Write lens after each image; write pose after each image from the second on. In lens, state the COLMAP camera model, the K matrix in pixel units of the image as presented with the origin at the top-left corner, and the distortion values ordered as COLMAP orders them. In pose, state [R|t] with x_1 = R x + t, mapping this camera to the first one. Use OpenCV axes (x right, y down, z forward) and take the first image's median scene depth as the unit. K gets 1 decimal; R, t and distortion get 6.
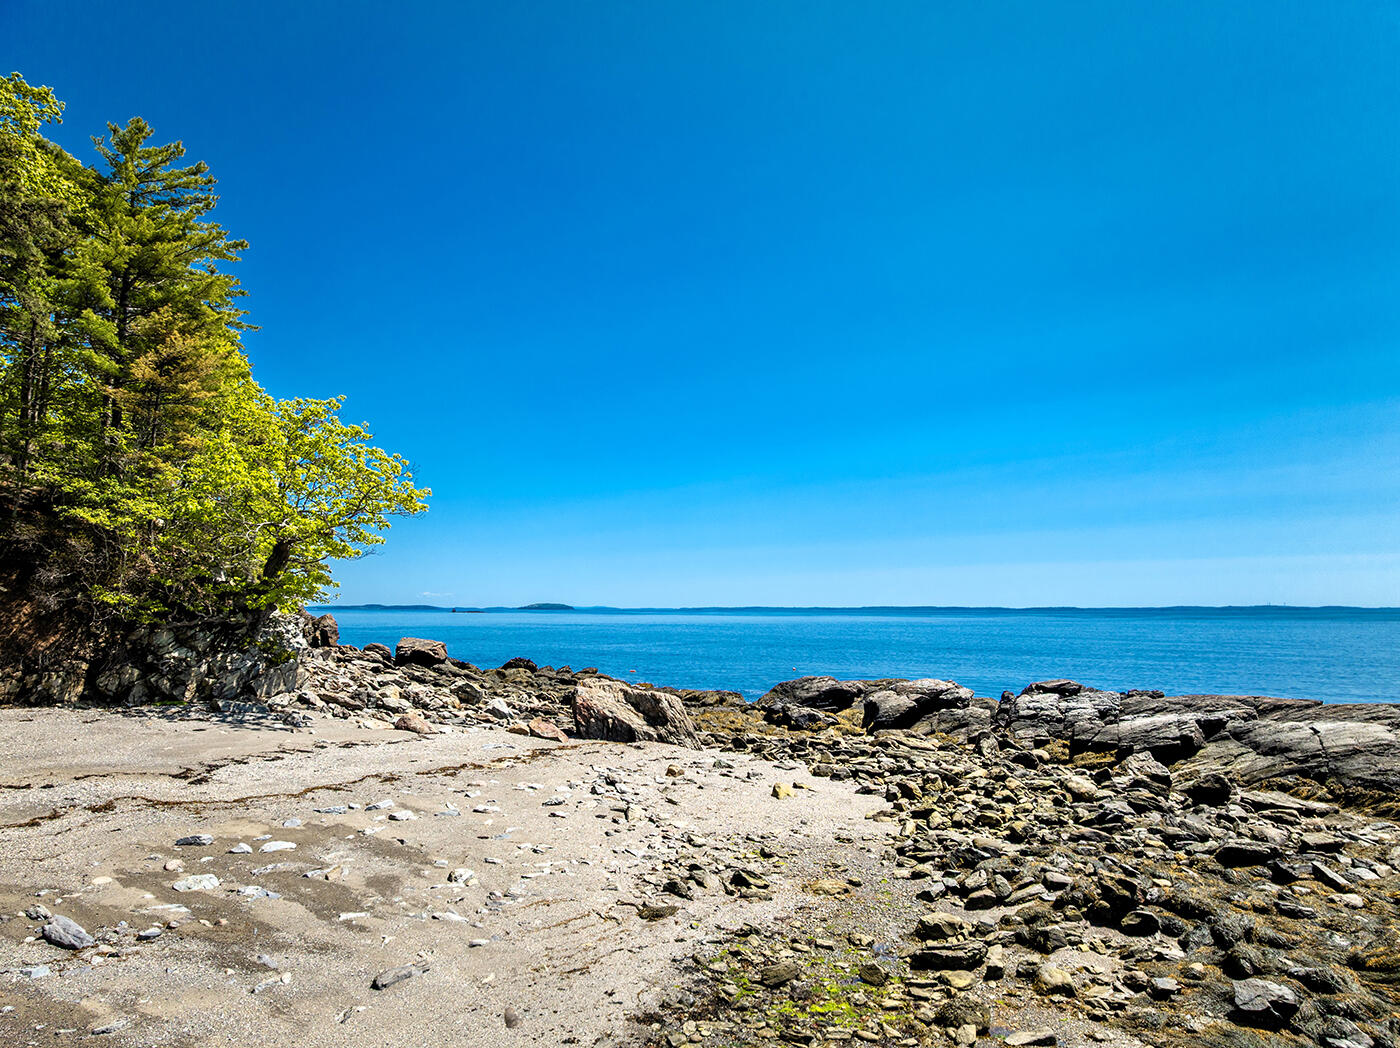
lens RADIAL K [[976.5, 0, 701.3], [0, 976.5, 526.0], [0, 0, 1]] dist [-0.026260, 0.009360]
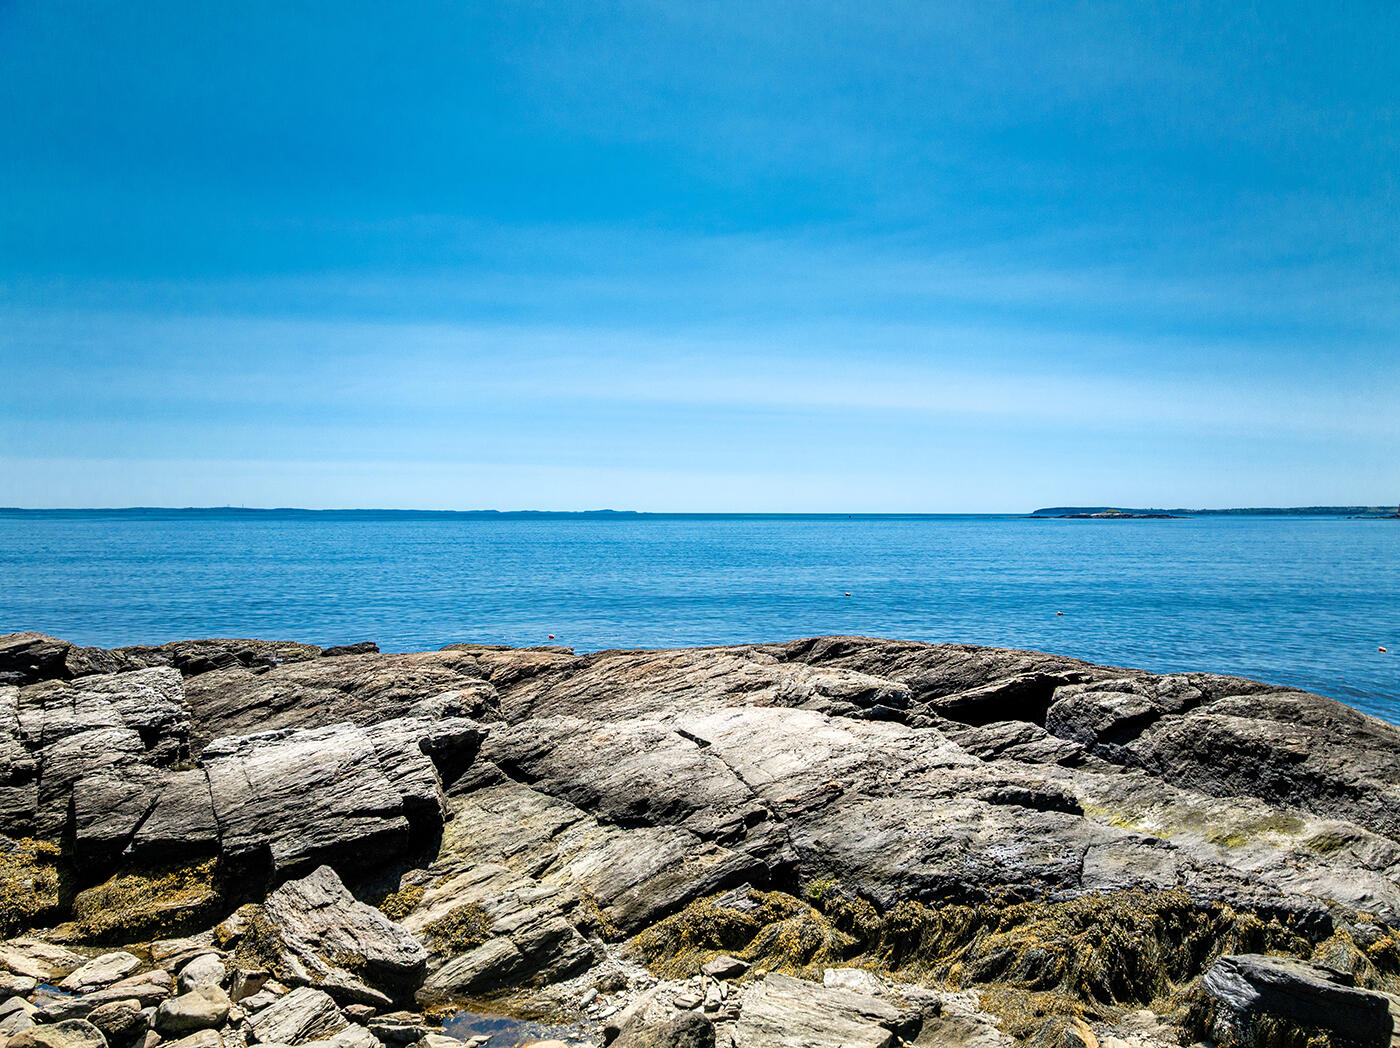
lens RADIAL K [[976.5, 0, 701.7], [0, 976.5, 526.8], [0, 0, 1]] dist [-0.026260, 0.009360]
pose [[0.555105, -0.014383, 0.831656, 0.234197], [-0.070460, 0.995444, 0.064245, 0.075058], [-0.828791, -0.094261, 0.551562, 0.667927]]
